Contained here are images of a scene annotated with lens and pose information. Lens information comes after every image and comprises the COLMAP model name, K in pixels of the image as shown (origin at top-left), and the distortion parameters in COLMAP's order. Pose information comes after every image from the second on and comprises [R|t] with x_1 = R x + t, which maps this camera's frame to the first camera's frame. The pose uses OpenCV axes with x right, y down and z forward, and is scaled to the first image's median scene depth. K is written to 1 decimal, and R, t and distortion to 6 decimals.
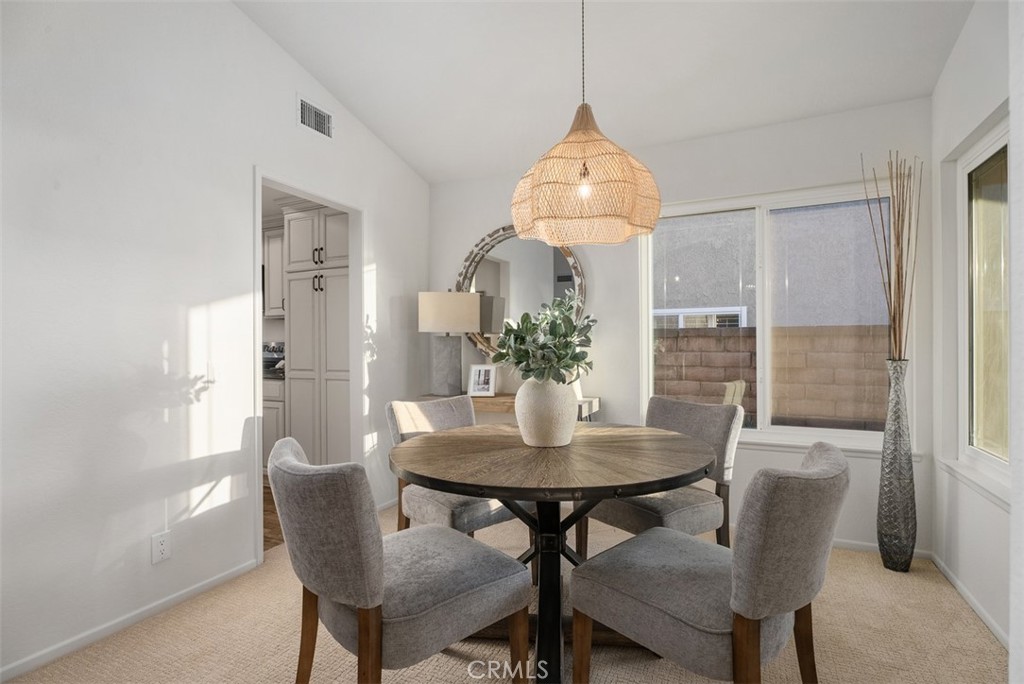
lens RADIAL K [[498.9, 0, 509.3], [0, 498.9, 345.6], [0, 0, 1]] dist [-0.000494, 0.000110]
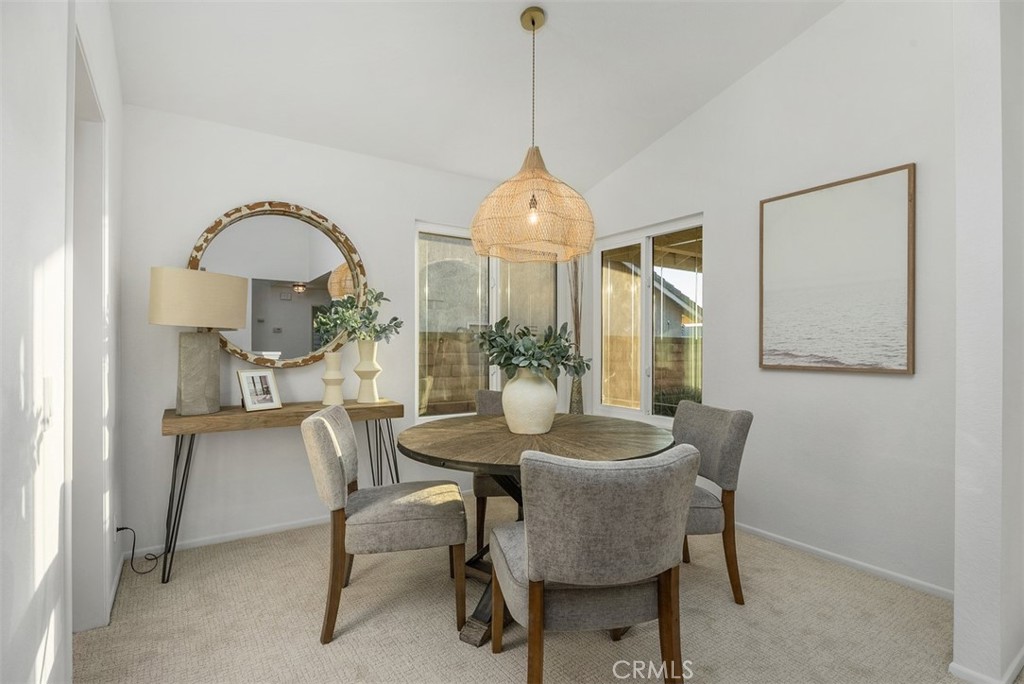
lens RADIAL K [[498.9, 0, 509.3], [0, 498.9, 345.6], [0, 0, 1]] dist [-0.000494, 0.000110]
pose [[0.515659, 0.007992, 0.856757, -0.527179], [-0.003973, 0.999968, -0.006936, 0.003713], [-0.856785, 0.000173, 0.515674, 0.248062]]
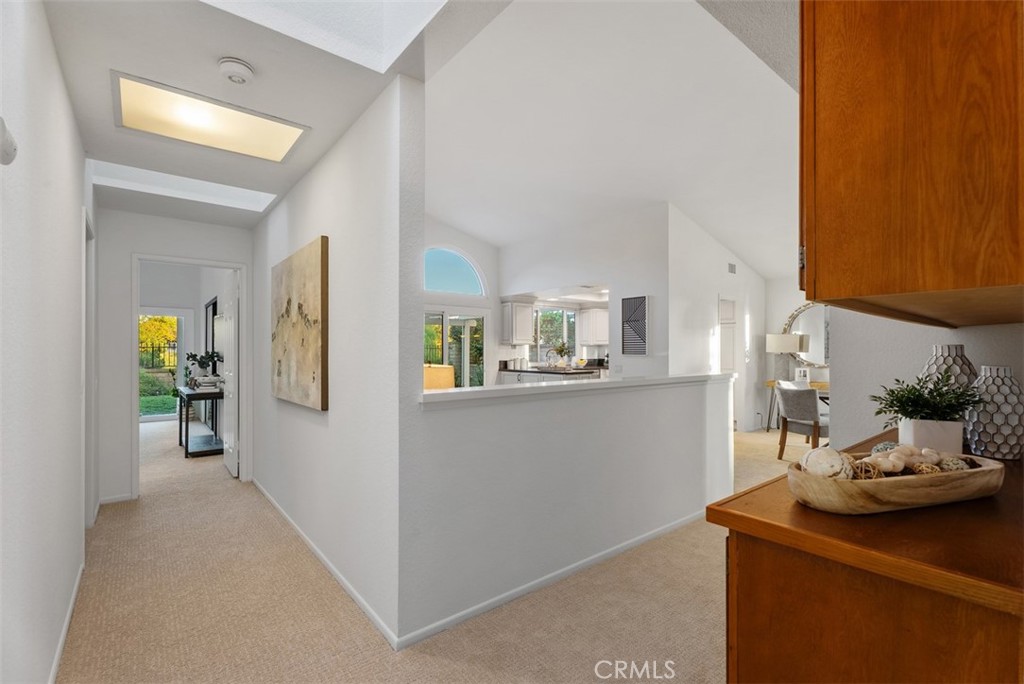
lens RADIAL K [[455.8, 0, 509.7], [0, 455.8, 346.0], [0, 0, 1]] dist [0.001922, 0.000291]
pose [[0.901642, -0.000173, -0.432484, -0.339942], [-0.004707, 0.999937, -0.010213, -0.029796], [0.432458, 0.011244, 0.901584, -1.320640]]
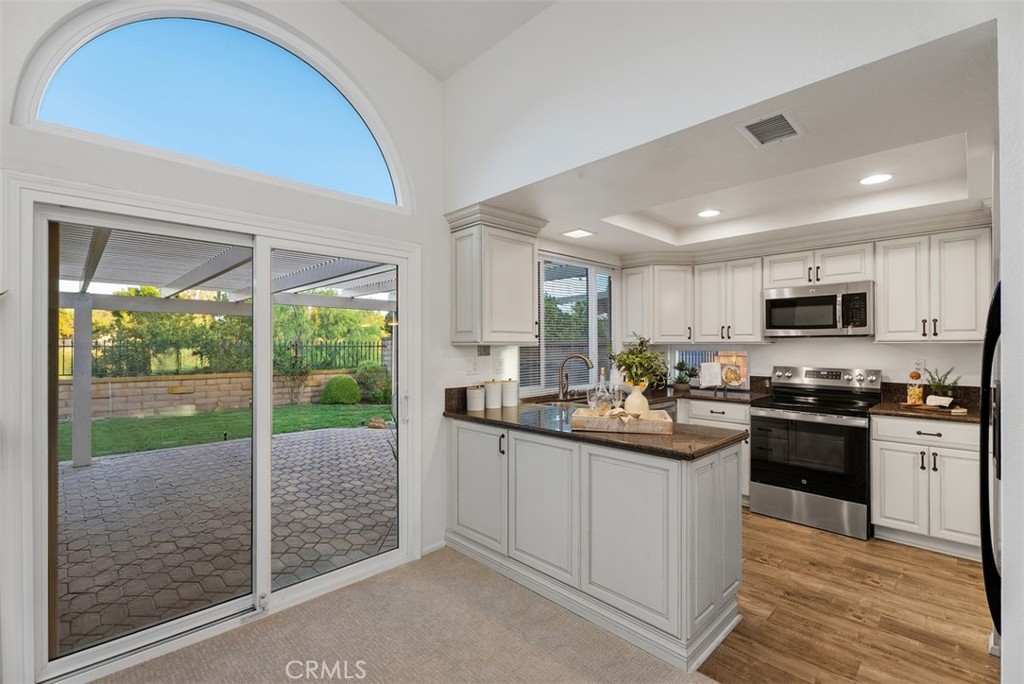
lens RADIAL K [[455.8, 0, 509.7], [0, 455.8, 346.0], [0, 0, 1]] dist [0.001922, 0.000291]
pose [[0.937194, 0.003536, -0.348791, -1.011280], [-0.003404, 0.999994, 0.000990, -0.061179], [0.348793, 0.000259, 0.937200, 0.054635]]
